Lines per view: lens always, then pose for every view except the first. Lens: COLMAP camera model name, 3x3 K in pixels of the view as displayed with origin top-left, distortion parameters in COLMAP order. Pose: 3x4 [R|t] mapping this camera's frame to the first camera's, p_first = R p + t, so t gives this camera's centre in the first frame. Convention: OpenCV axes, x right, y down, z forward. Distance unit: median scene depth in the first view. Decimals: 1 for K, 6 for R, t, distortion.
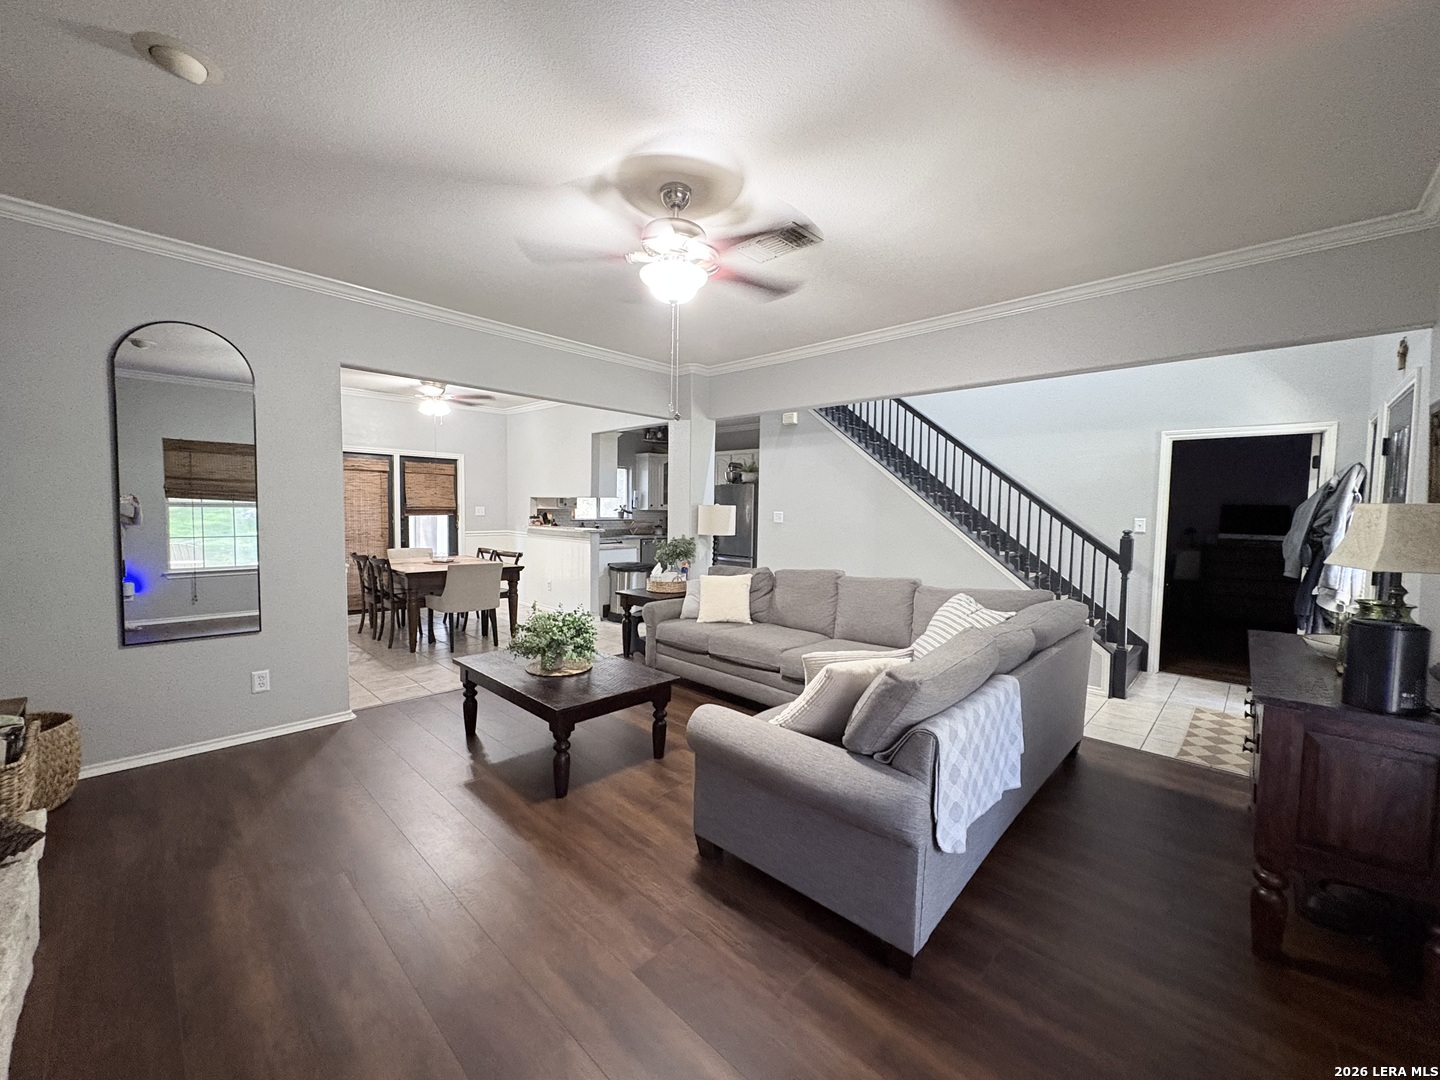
lens RADIAL K [[571.0, 0, 715.6], [0, 571.0, 537.7], [0, 0, 1]] dist [-0.004289, 0.001610]
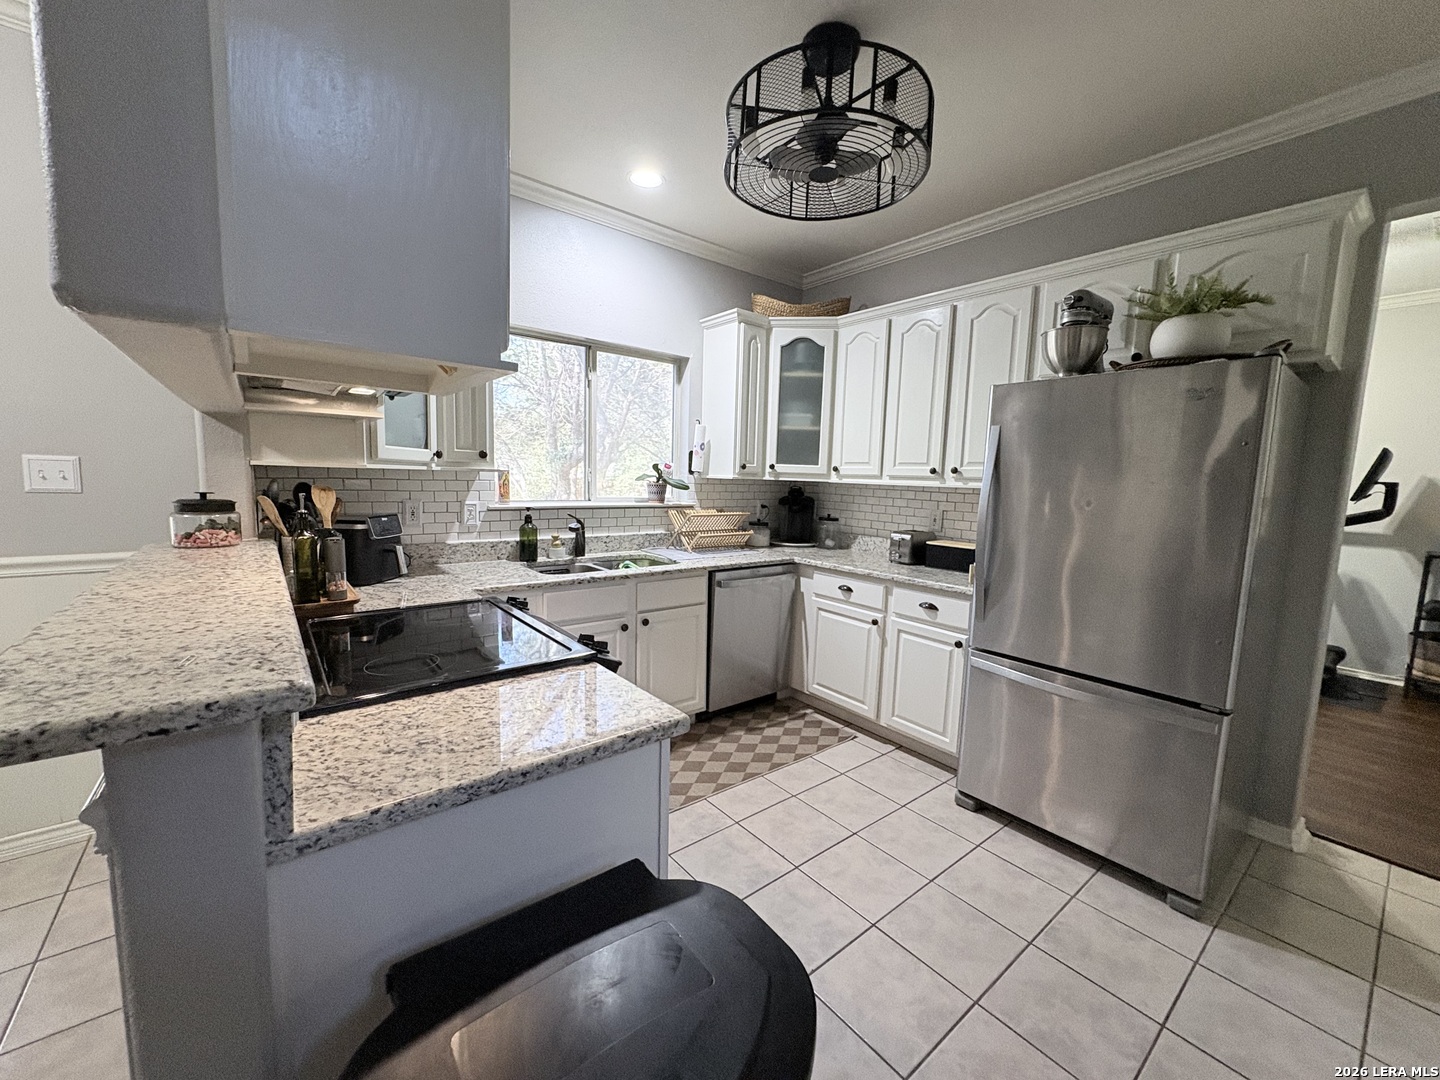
lens RADIAL K [[571.0, 0, 719.7], [0, 571.0, 538.7], [0, 0, 1]] dist [-0.004289, 0.001610]
pose [[0.991607, 0.028201, -0.126173, -0.090717], [-0.021520, 0.998309, 0.054005, -0.034727], [0.127482, -0.050837, 0.990537, 0.726248]]
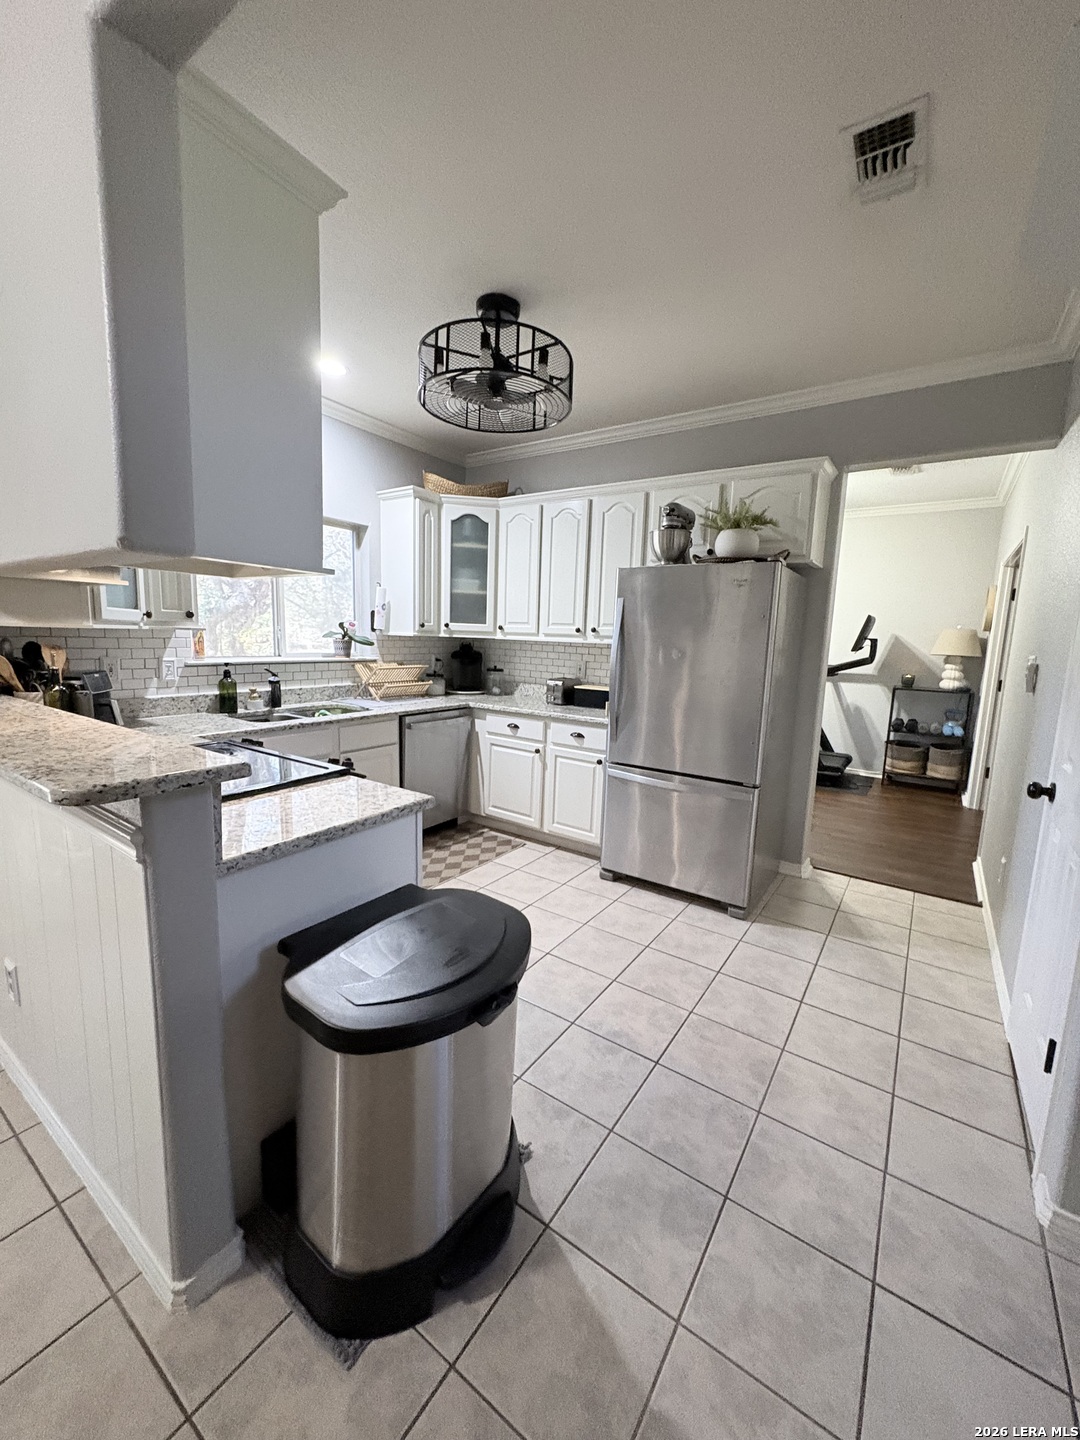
lens RADIAL K [[571.0, 0, 539.6], [0, 571.0, 717.1], [0, 0, 1]] dist [-0.004289, 0.001610]
pose [[0.986461, -0.006656, 0.163862, -0.108610], [-0.008609, 0.995697, 0.092271, -0.033440], [-0.163771, -0.092433, 0.982159, 0.655041]]
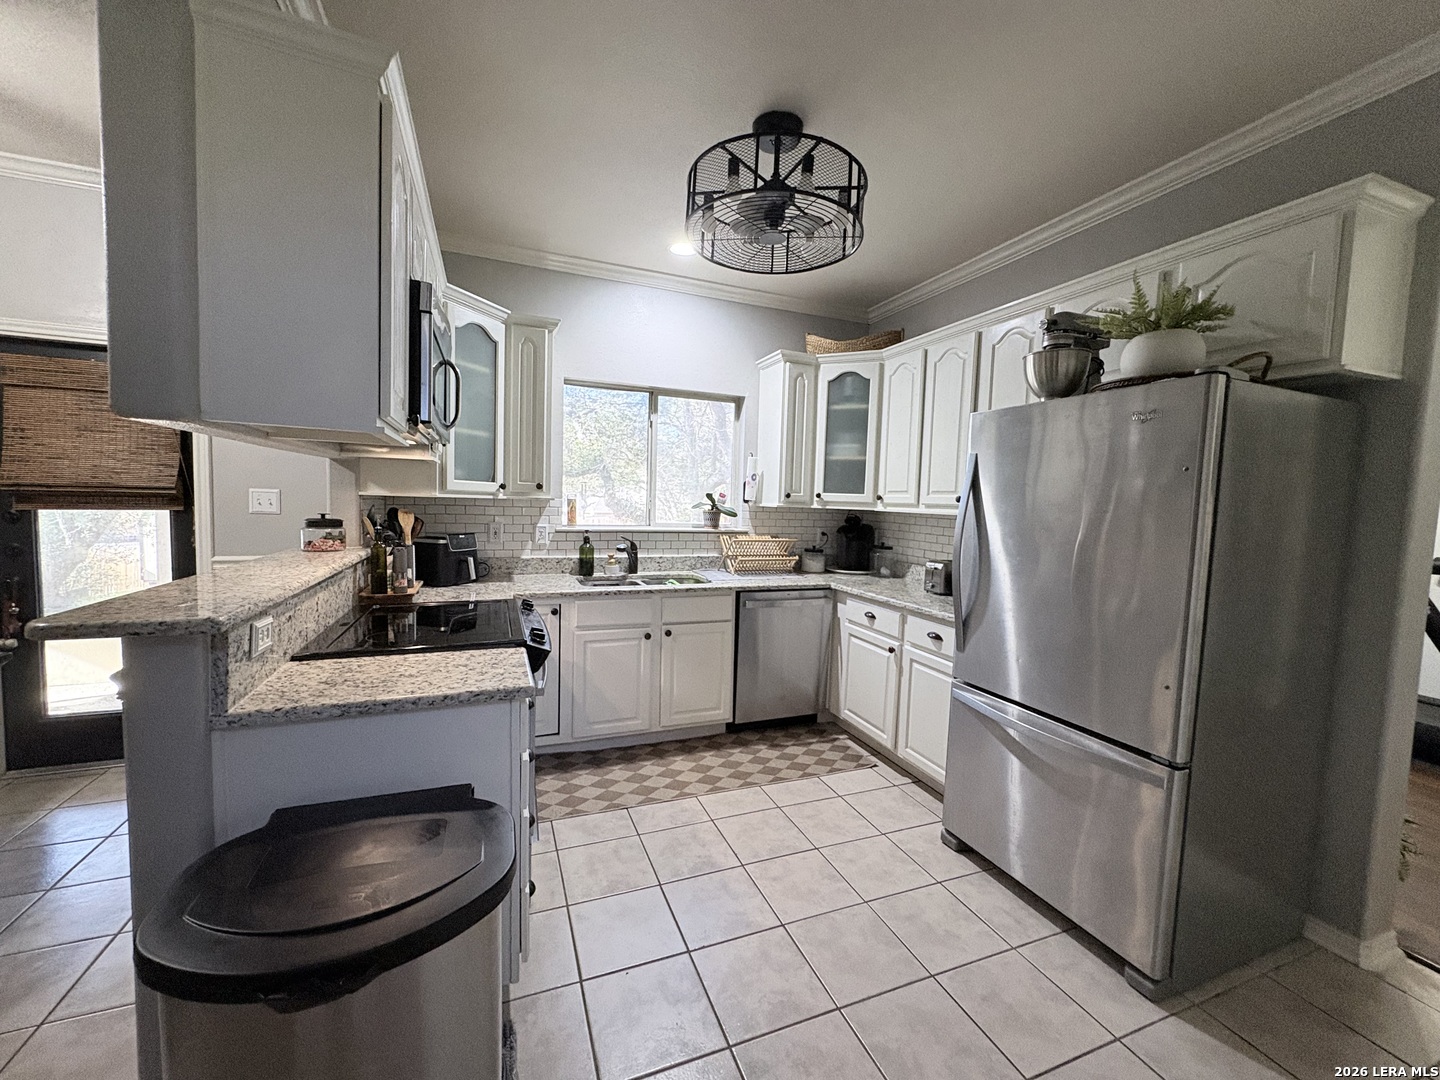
lens RADIAL K [[571.0, 0, 721.6], [0, 571.0, 538.0], [0, 0, 1]] dist [-0.004289, 0.001610]
pose [[0.911166, 0.039953, -0.410097, 0.003032], [-0.039154, 0.999180, 0.010350, -0.034816], [0.410174, 0.006627, 0.911983, 0.720799]]
